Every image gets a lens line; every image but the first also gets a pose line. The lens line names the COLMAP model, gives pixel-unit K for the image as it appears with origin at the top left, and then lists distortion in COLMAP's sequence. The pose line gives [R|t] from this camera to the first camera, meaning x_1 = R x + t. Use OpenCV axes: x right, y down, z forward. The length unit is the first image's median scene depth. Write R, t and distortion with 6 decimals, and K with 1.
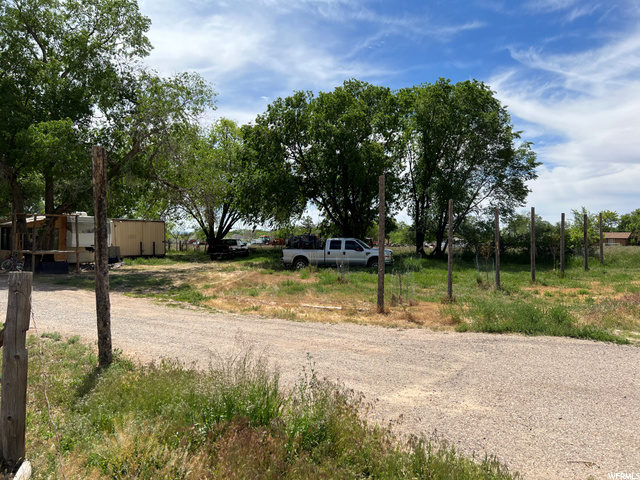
lens RADIAL K [[462.9, 0, 319.1], [0, 462.9, 238.9], [0, 0, 1]] dist [0.017205, -0.053030]
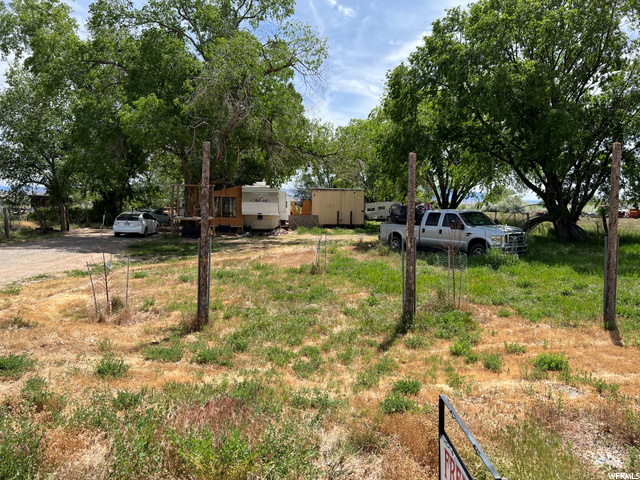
lens RADIAL K [[462.9, 0, 318.0], [0, 462.9, 245.9], [0, 0, 1]] dist [0.017205, -0.053030]
pose [[0.729041, 0.064818, -0.681394, 0.387550], [-0.007877, 0.996235, 0.086340, -0.005976], [0.684425, -0.057578, 0.726806, 0.363529]]
